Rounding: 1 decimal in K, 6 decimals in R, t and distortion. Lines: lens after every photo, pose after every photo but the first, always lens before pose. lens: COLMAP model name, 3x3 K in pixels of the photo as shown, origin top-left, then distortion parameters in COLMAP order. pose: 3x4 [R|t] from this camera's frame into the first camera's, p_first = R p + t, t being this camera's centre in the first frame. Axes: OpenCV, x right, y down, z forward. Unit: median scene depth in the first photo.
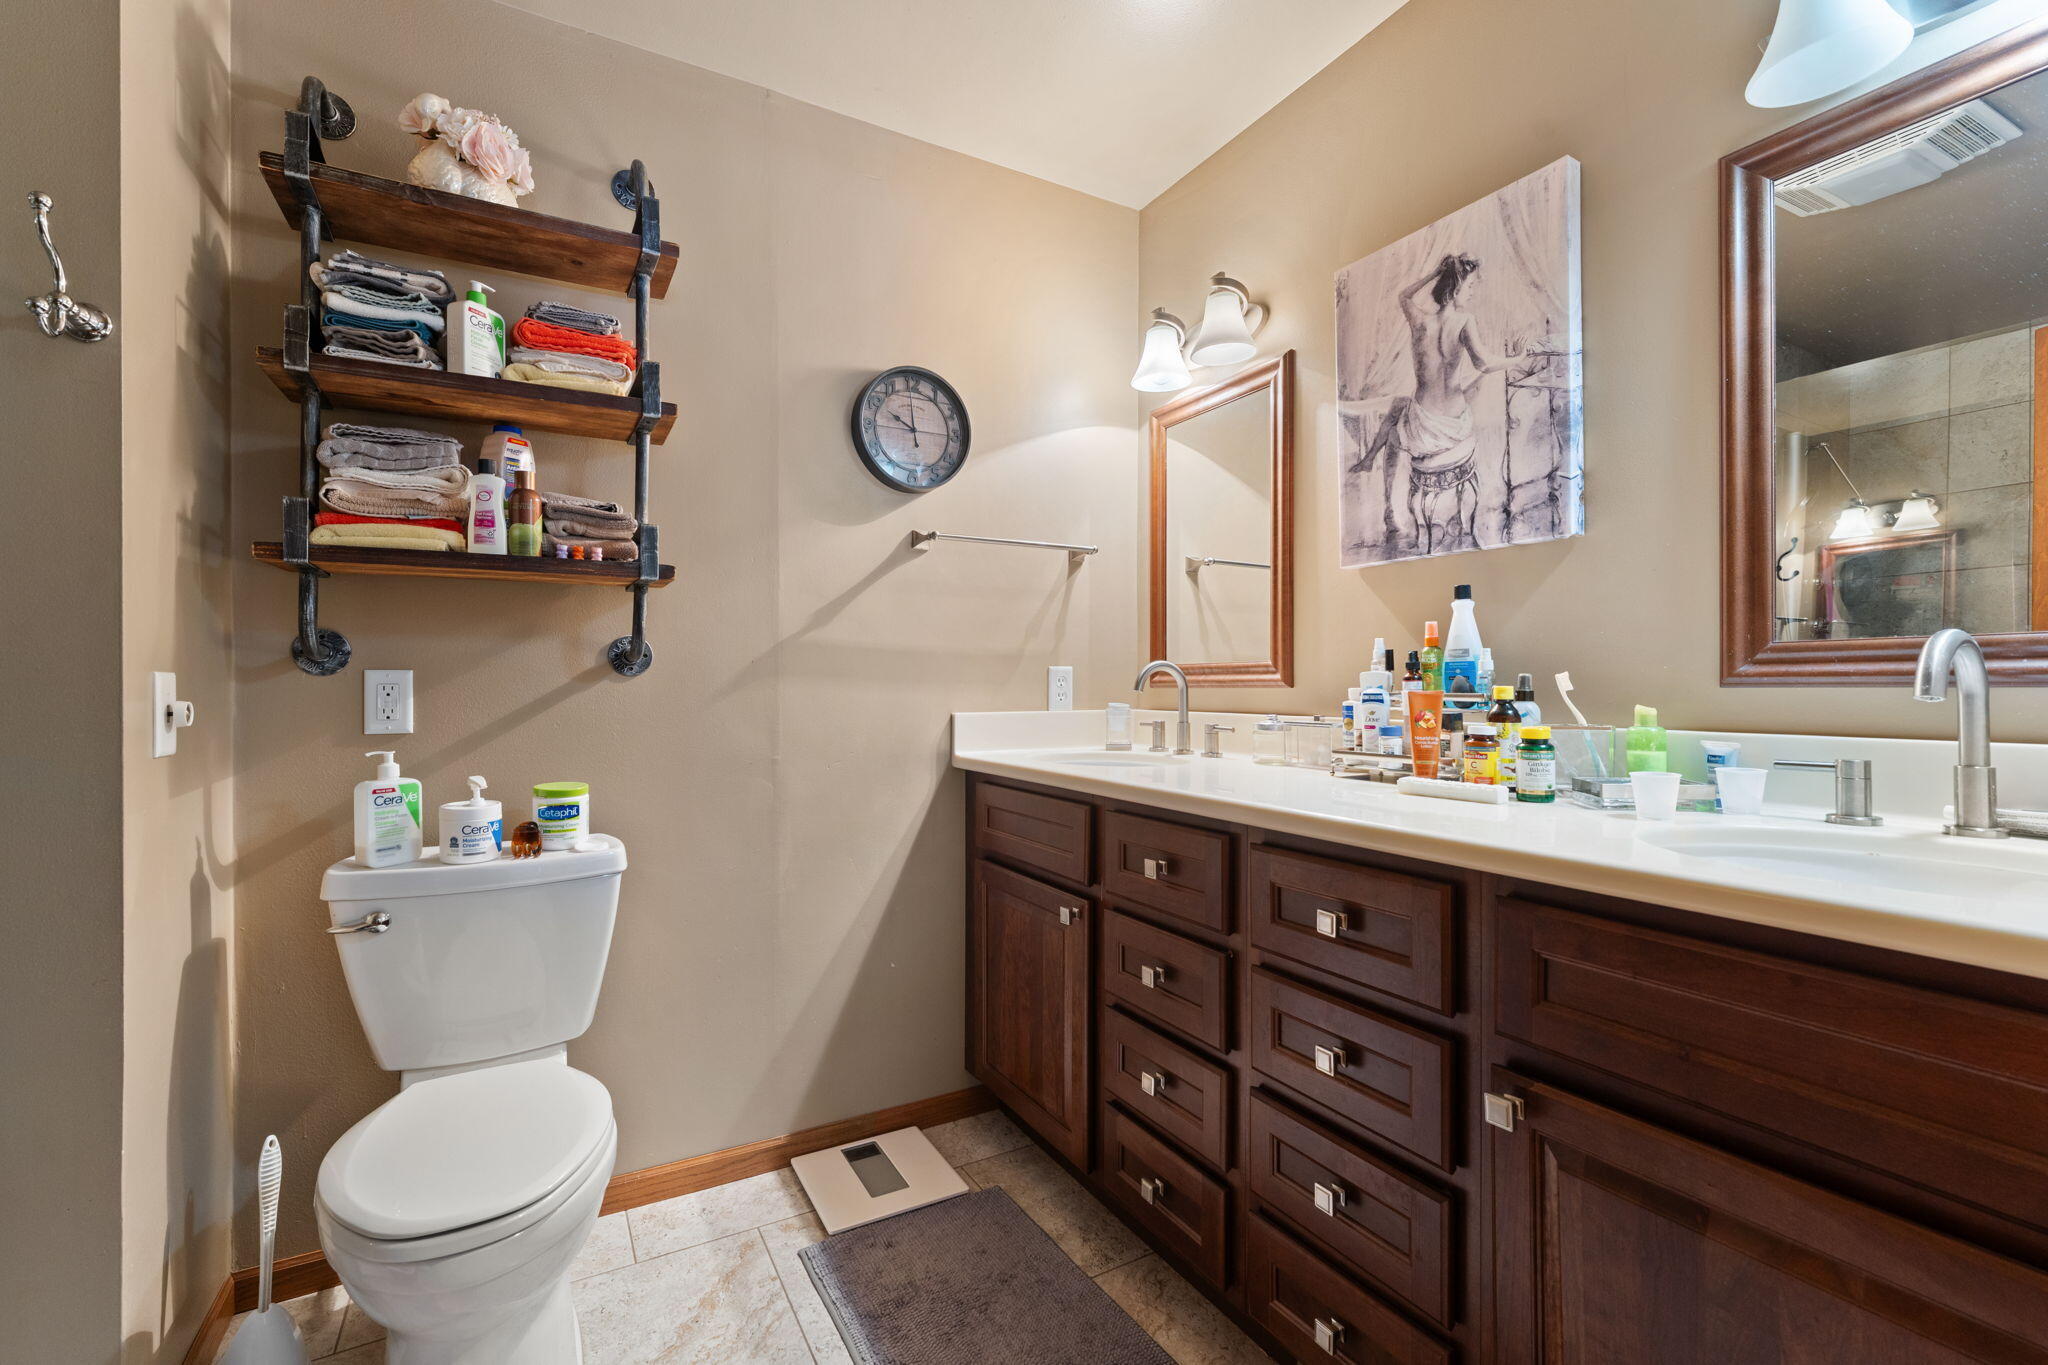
lens RADIAL K [[847.2, 0, 1021.4], [0, 847.2, 680.2], [0, 0, 1]] dist [-0.000044, 0.000054]
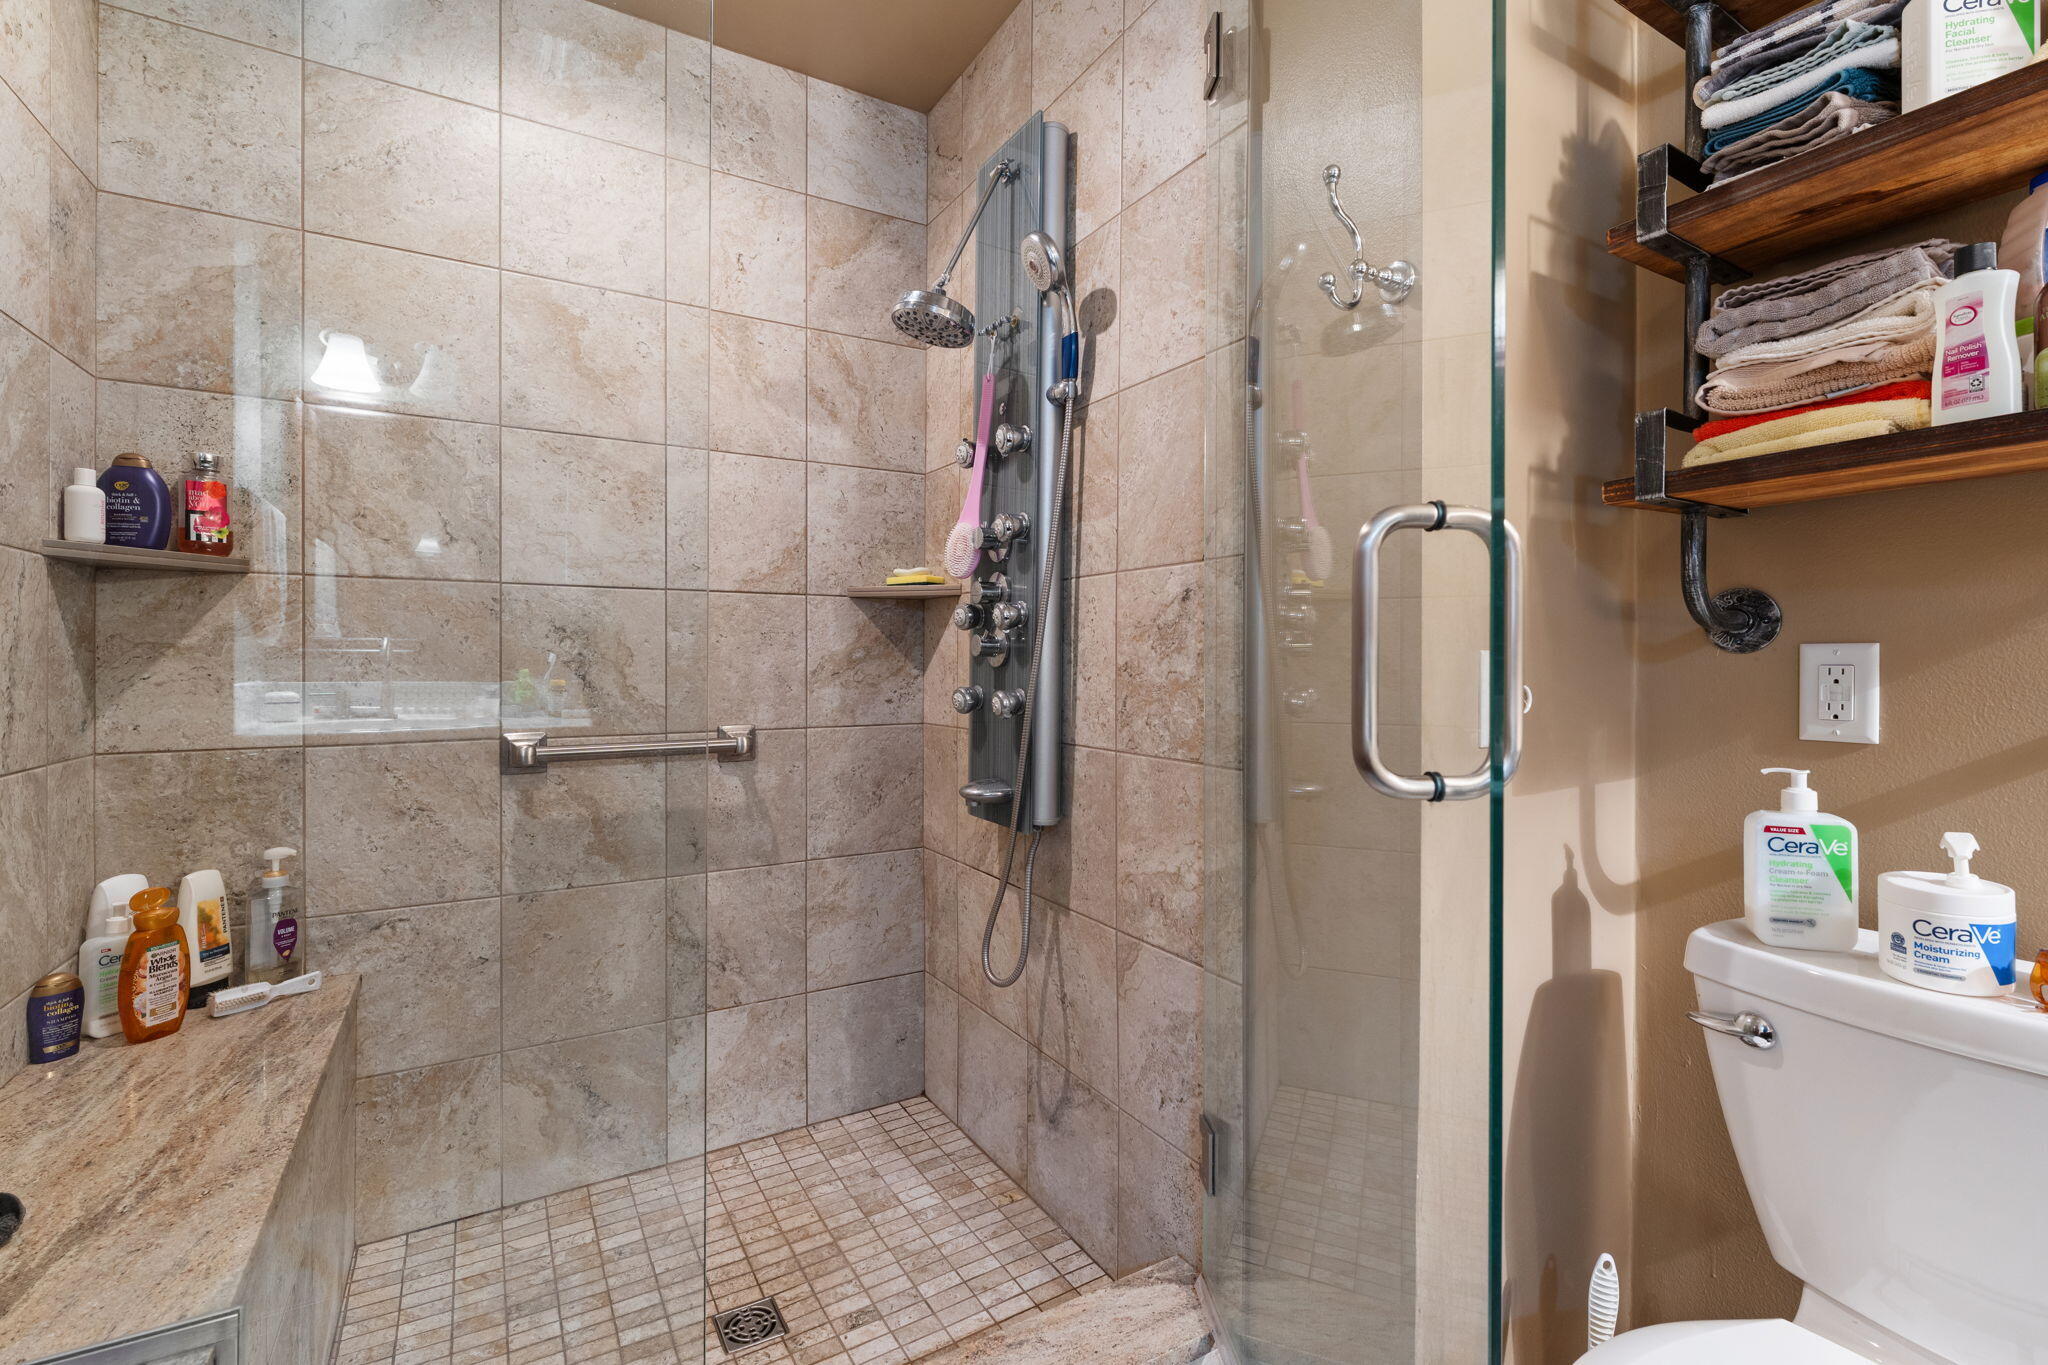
lens RADIAL K [[901.0, 0, 1022.6], [0, 901.0, 666.5], [0, 0, 1]] dist [-0.001629, 0.000427]
pose [[0.013979, 0.003963, -0.999894, -0.072525], [0.000877, 0.999992, 0.003976, 0.002548], [0.999902, -0.000933, 0.013975, 0.402973]]
